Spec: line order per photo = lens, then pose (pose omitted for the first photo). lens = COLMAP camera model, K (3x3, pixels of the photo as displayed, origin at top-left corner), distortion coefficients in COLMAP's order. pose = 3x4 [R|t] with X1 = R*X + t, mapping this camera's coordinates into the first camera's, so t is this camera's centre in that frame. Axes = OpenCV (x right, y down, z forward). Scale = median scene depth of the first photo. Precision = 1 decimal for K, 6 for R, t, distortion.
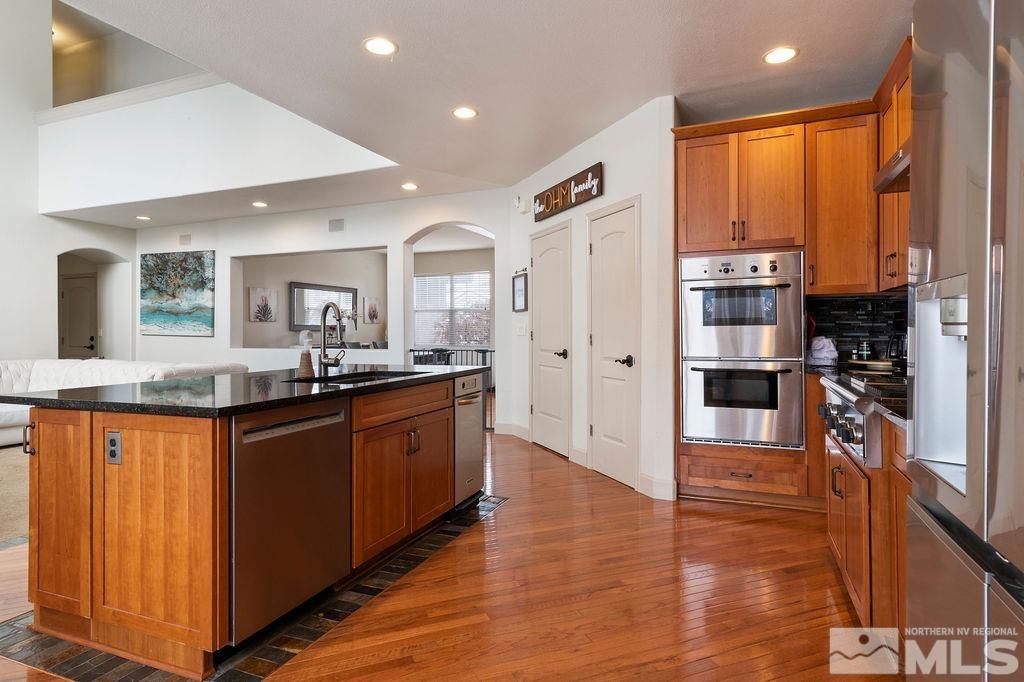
lens RADIAL K [[555.0, 0, 507.6], [0, 555.0, 328.7], [0, 0, 1]] dist [0.012799, -0.001110]
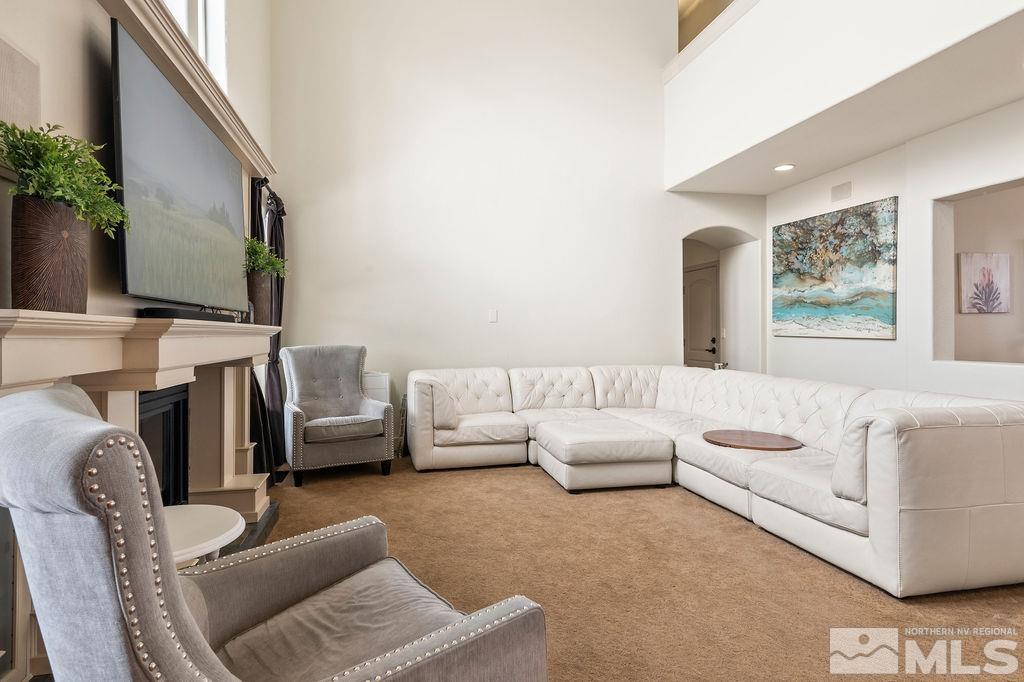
lens RADIAL K [[555.4, 0, 508.6], [0, 555.4, 332.3], [0, 0, 1]] dist [0.013314, -0.000529]
pose [[0.575901, -0.001984, -0.817517, -0.268616], [0.005717, 0.999982, 0.001600, 0.002706], [0.817500, -0.005595, 0.575902, 0.302957]]
